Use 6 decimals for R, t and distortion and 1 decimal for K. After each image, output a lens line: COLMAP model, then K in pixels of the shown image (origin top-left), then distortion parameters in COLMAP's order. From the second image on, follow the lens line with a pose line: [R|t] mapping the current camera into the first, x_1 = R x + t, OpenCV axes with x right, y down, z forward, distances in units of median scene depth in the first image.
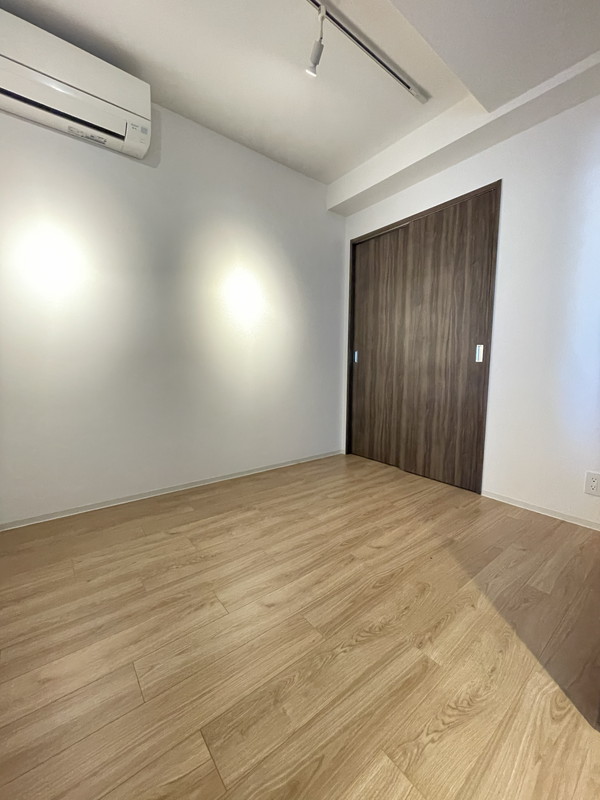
lens RADIAL K [[323.3, 0, 300.6], [0, 323.3, 397.4], [0, 0, 1]] dist [-0.003602, -0.000347]
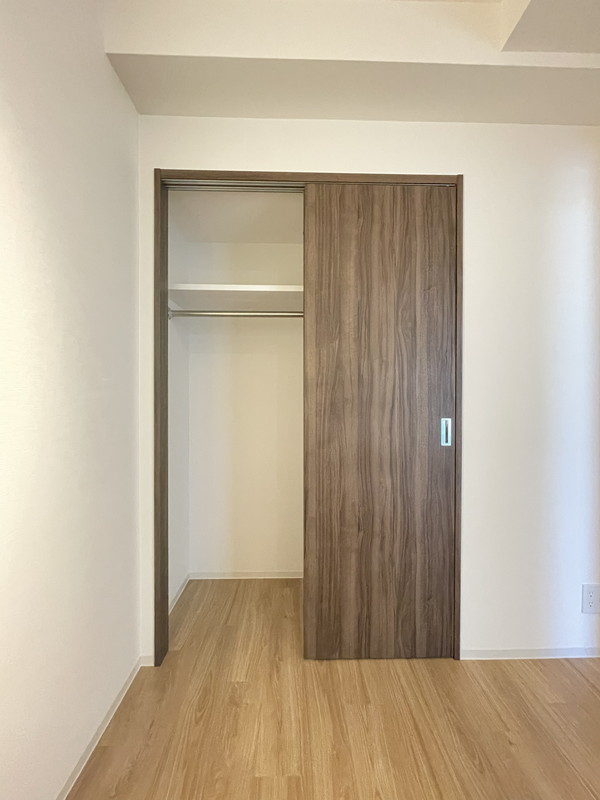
lens RADIAL K [[320.3, 0, 301.6], [0, 320.3, 399.8], [0, 0, 1]] dist [-0.002377, -0.000170]
pose [[0.593674, -0.011827, 0.804619, -0.104707], [0.077377, 0.996098, -0.042450, -0.183355], [-0.800977, 0.087460, 0.592272, 0.804883]]
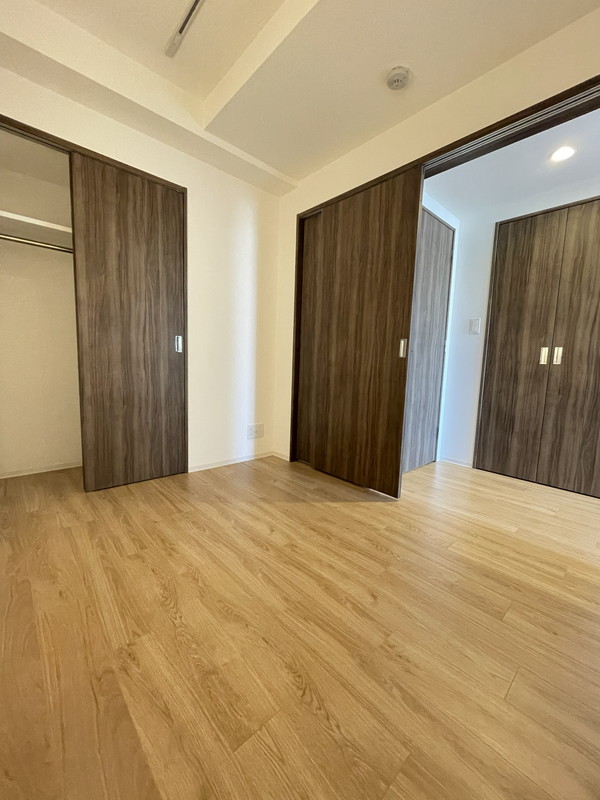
lens RADIAL K [[323.3, 0, 299.9], [0, 323.3, 398.9], [0, 0, 1]] dist [-0.003602, -0.000347]
pose [[-0.081902, -0.115766, 0.989894, -0.525616], [0.061354, 0.990762, 0.120943, -0.058658], [-0.994750, 0.070640, -0.074042, 0.655493]]
